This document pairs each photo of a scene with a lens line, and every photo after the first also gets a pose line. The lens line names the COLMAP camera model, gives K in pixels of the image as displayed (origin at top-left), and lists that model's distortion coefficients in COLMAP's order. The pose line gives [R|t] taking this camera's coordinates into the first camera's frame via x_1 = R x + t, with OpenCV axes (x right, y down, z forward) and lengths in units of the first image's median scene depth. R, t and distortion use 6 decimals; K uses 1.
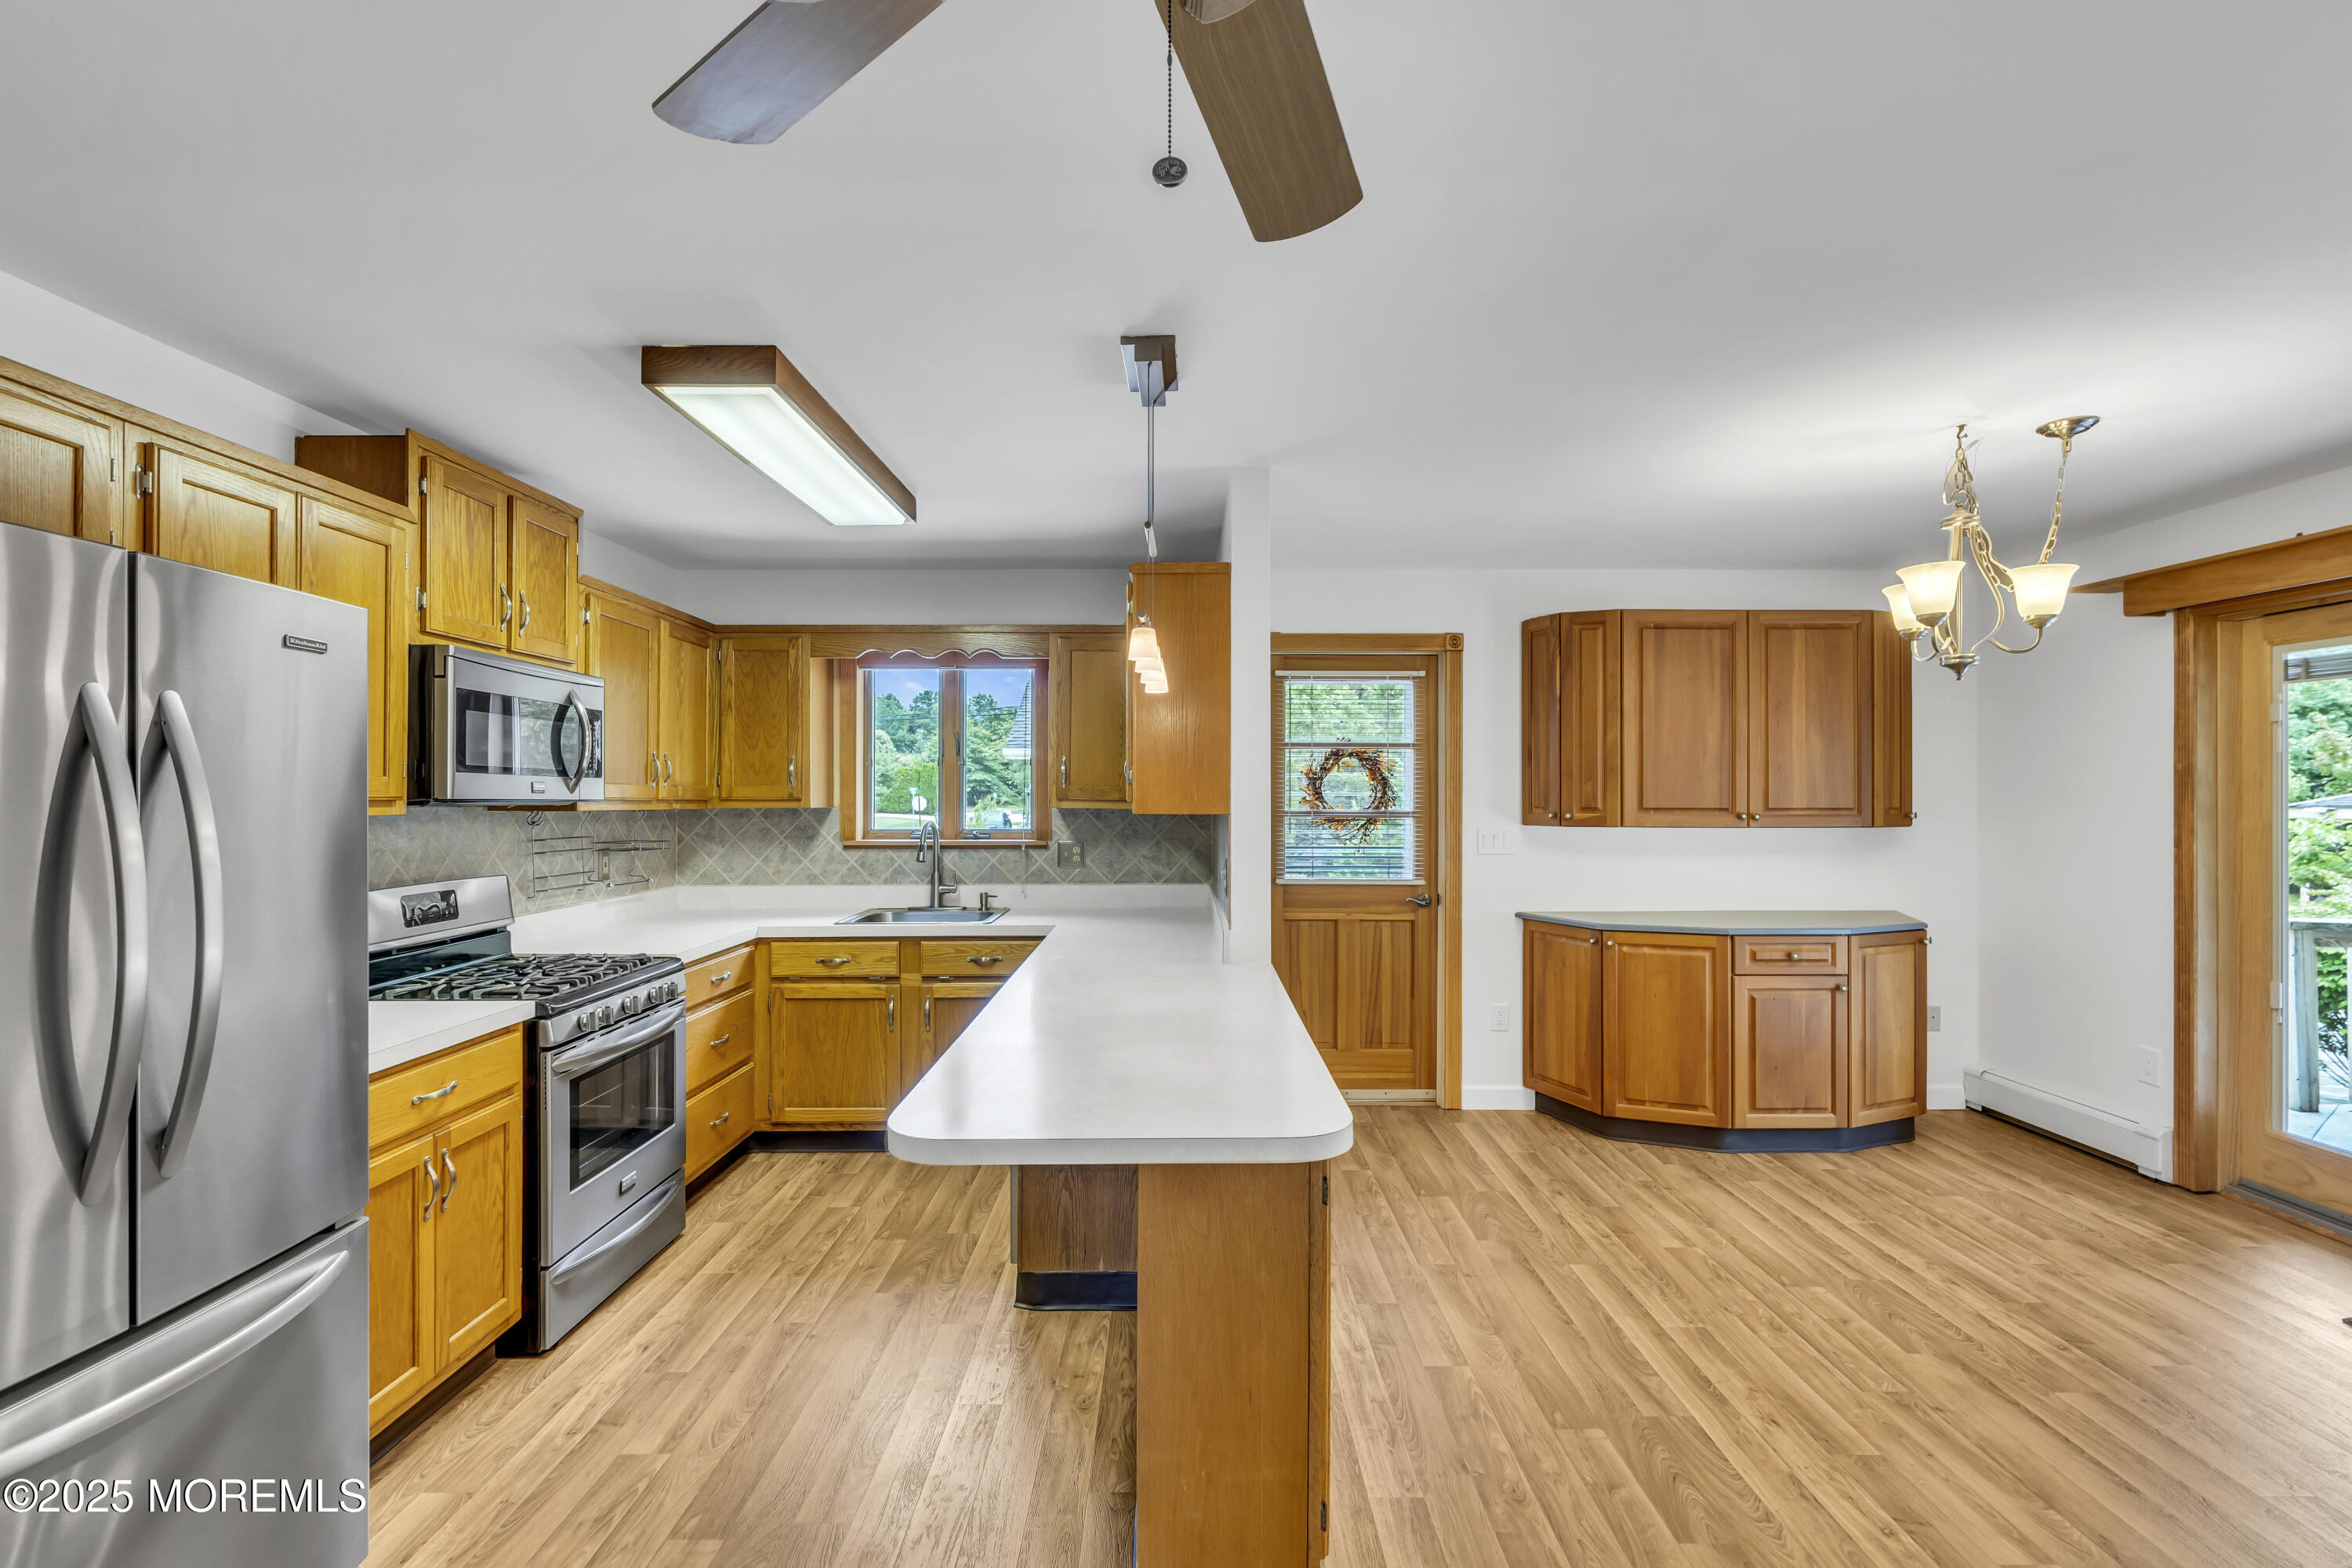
lens RADIAL K [[1061.0, 0, 1180.8], [0, 1061.0, 790.0], [0, 0, 1]] dist [-0.007820, 0.004065]
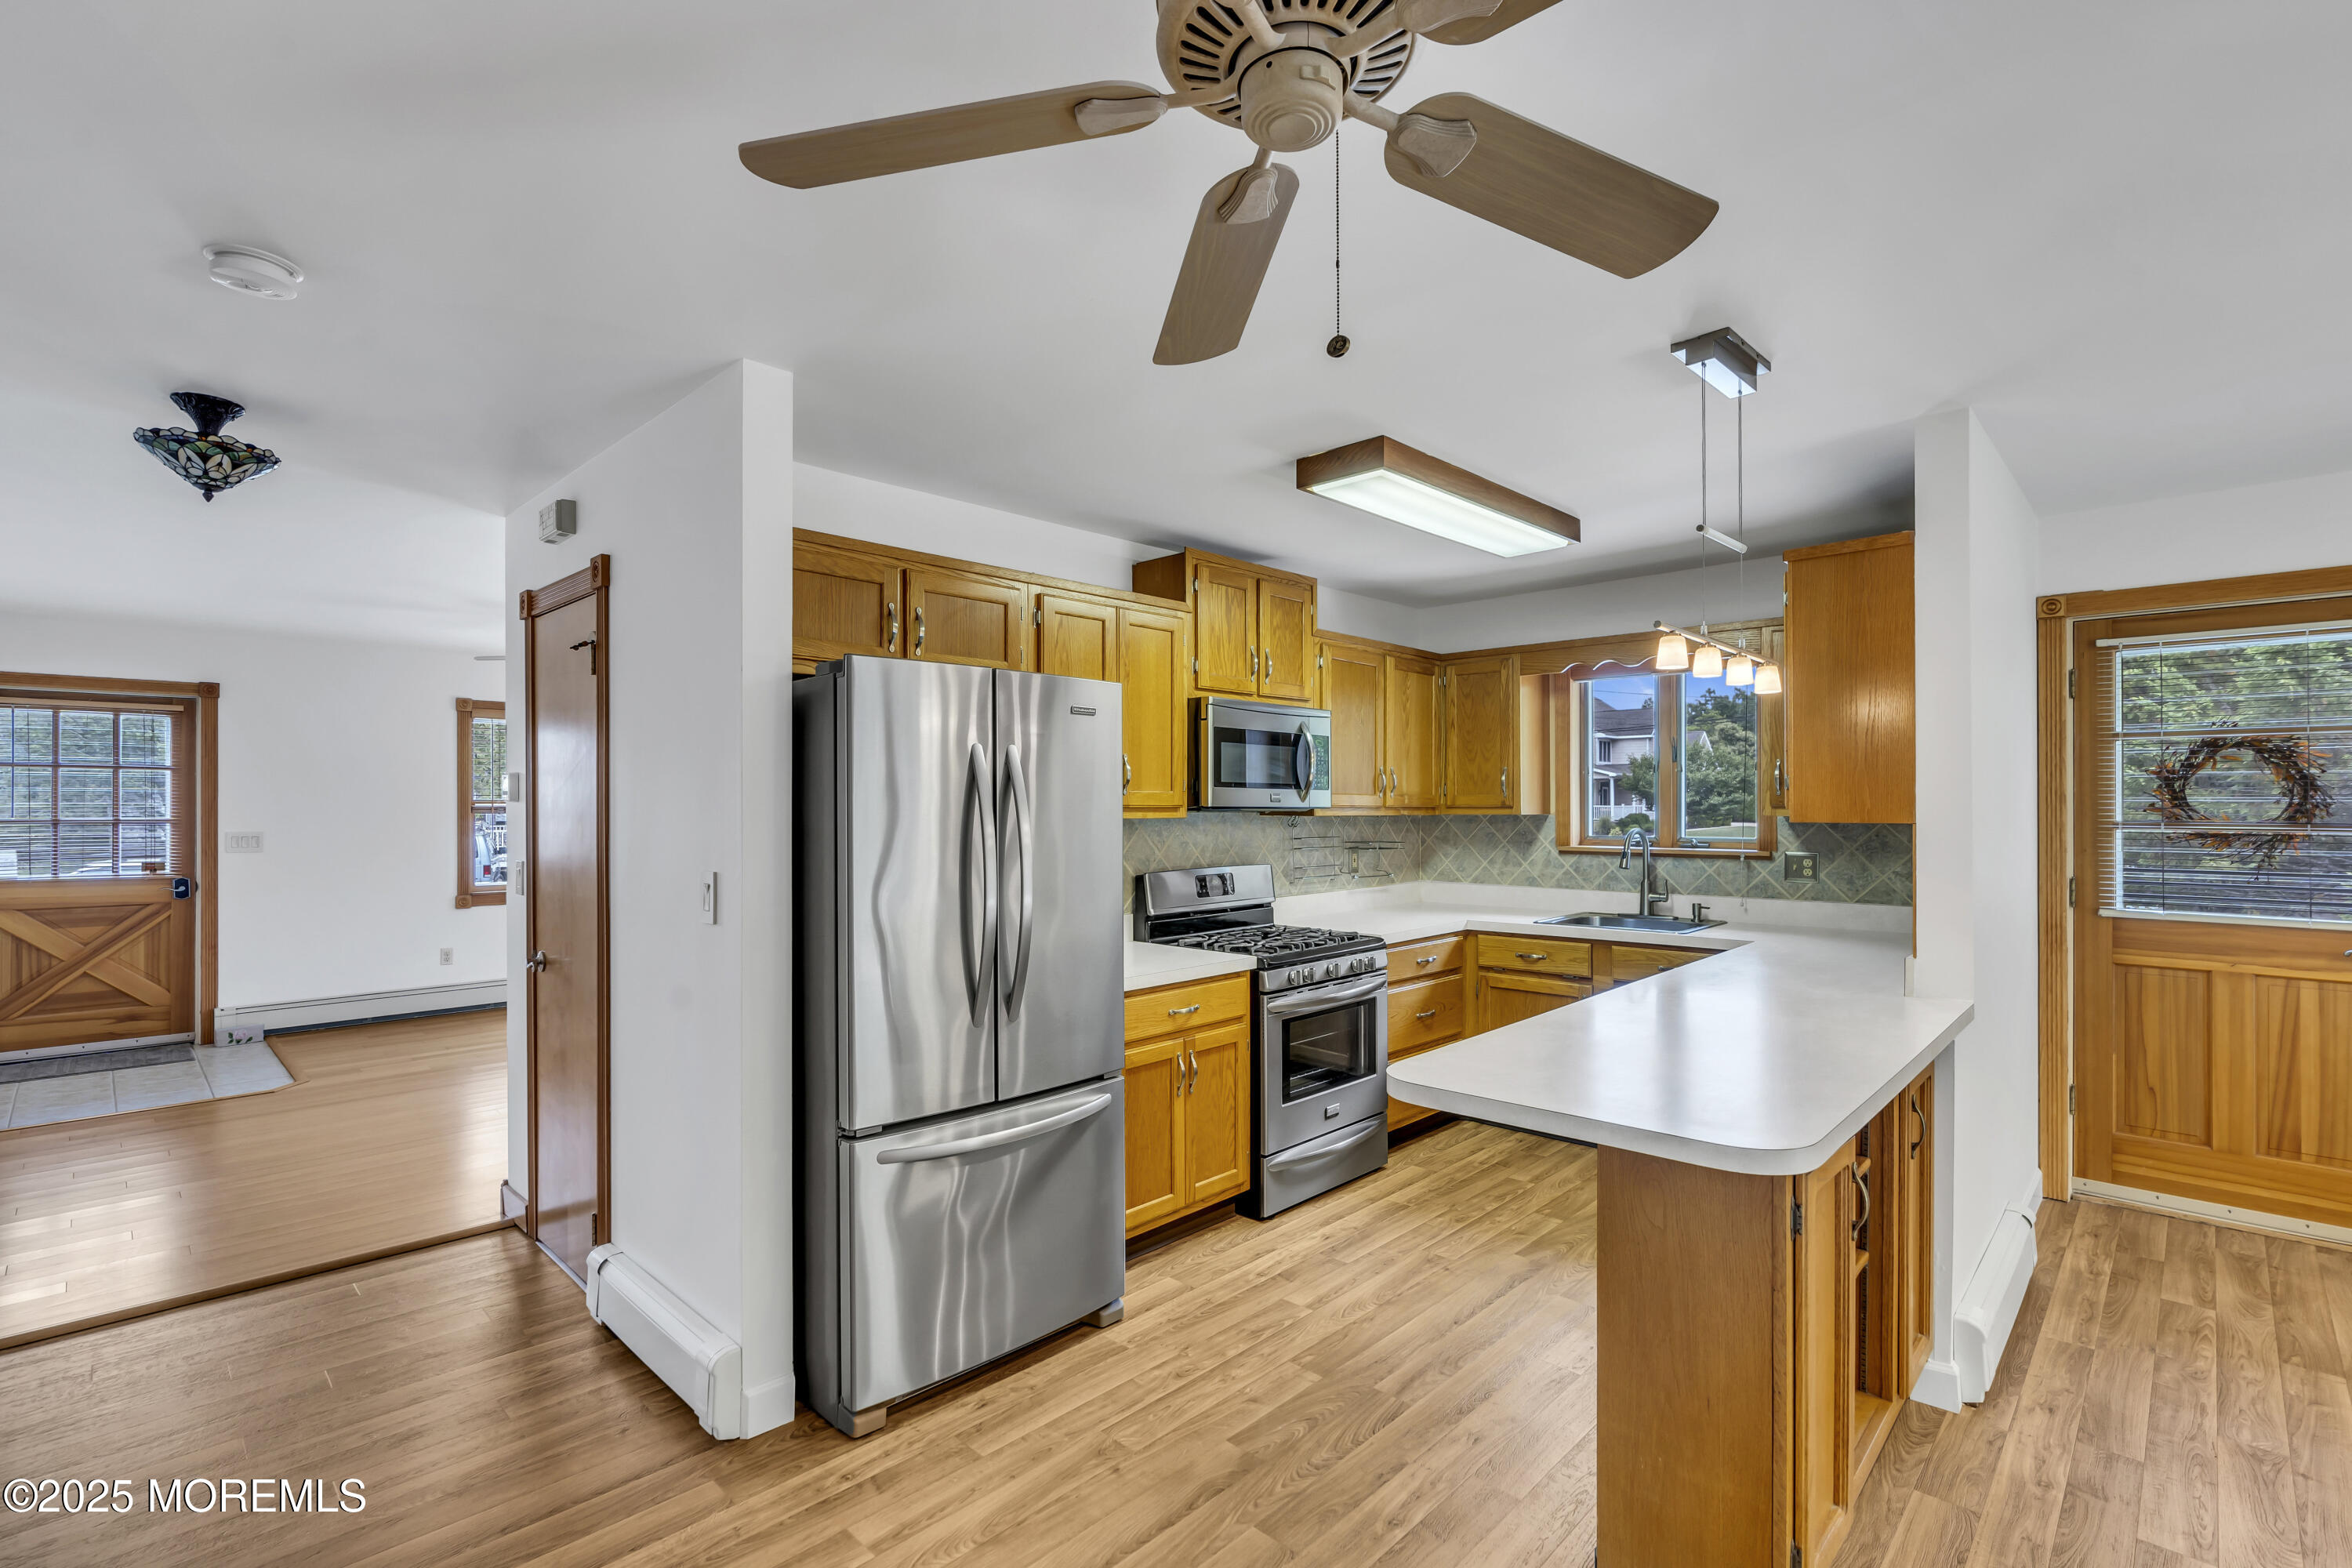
lens RADIAL K [[1070.0, 0, 1177.7], [0, 1070.0, 800.1], [0, 0, 1]] dist [-0.012790, 0.006606]
pose [[0.716645, -0.004561, -0.697423, 0.186487], [0.006135, 0.999981, -0.000235, 0.000113], [0.697411, -0.004110, 0.716660, -0.030889]]
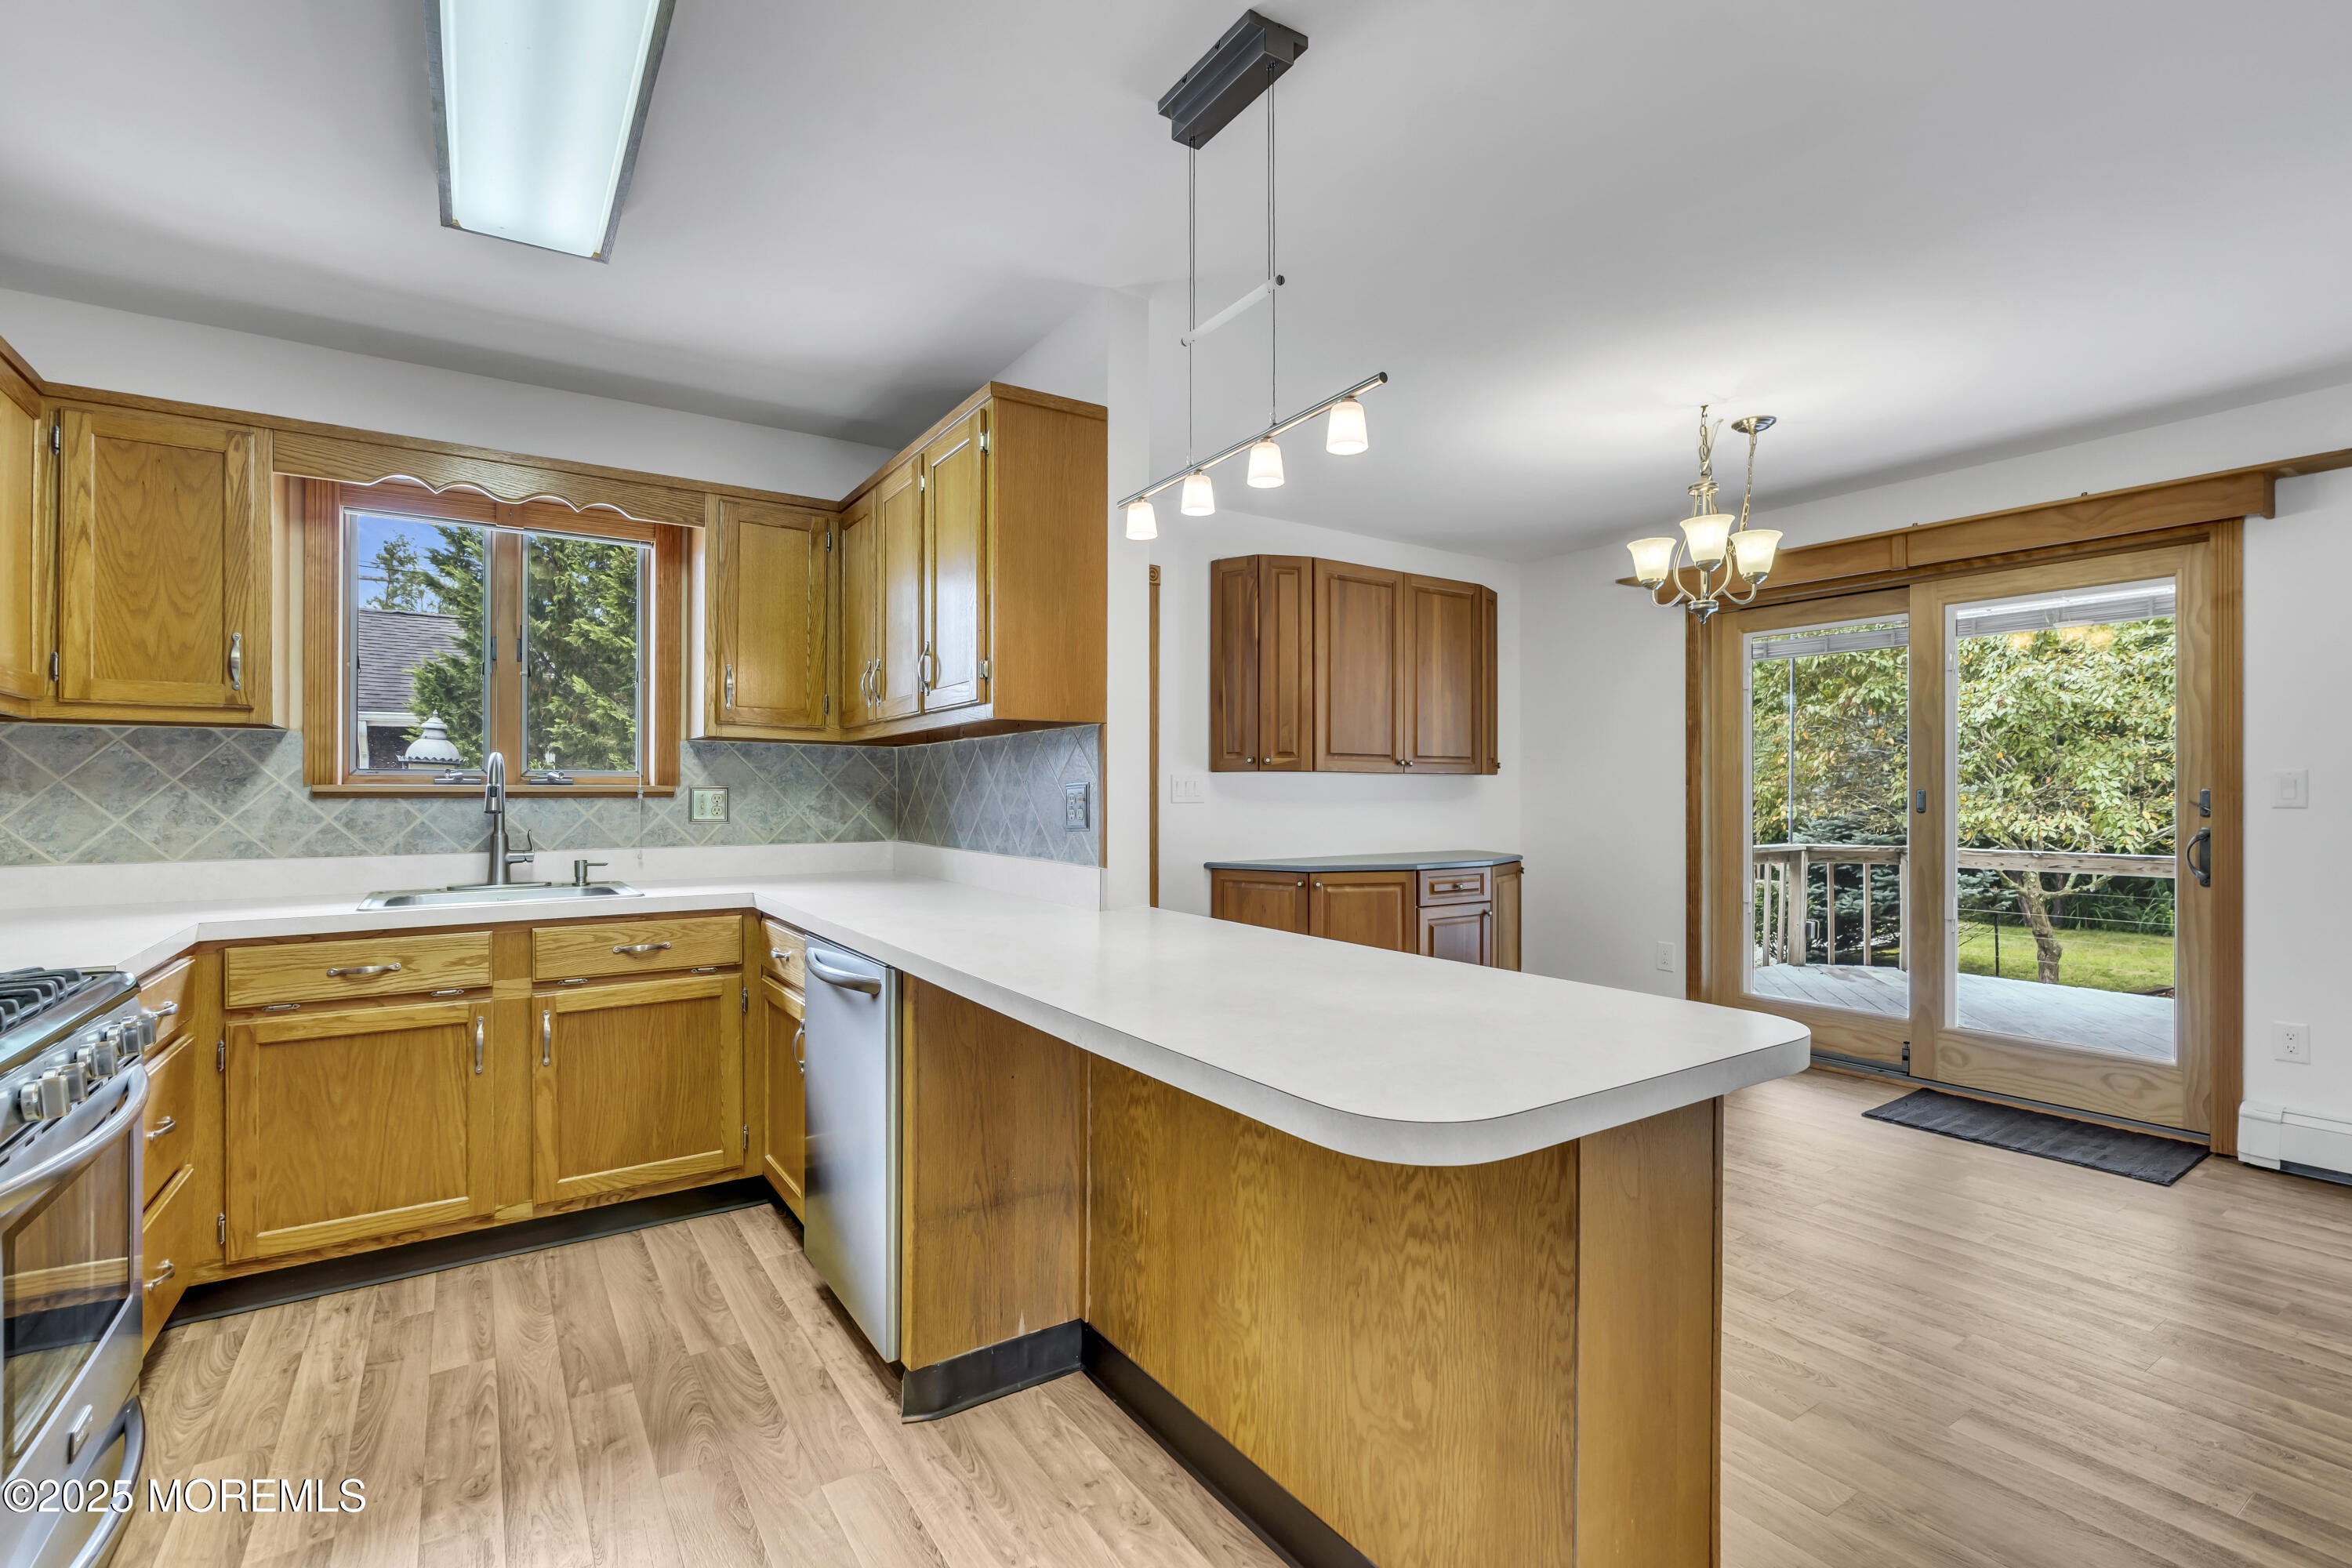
lens RADIAL K [[1068.0, 0, 1182.5], [0, 1068.0, 789.9], [0, 0, 1]] dist [-0.002850, 0.001369]
pose [[0.831608, 0.001905, 0.555360, -0.298183], [-0.001695, 0.999998, -0.000891, 0.062284], [-0.555360, -0.000201, 0.831610, 0.253528]]
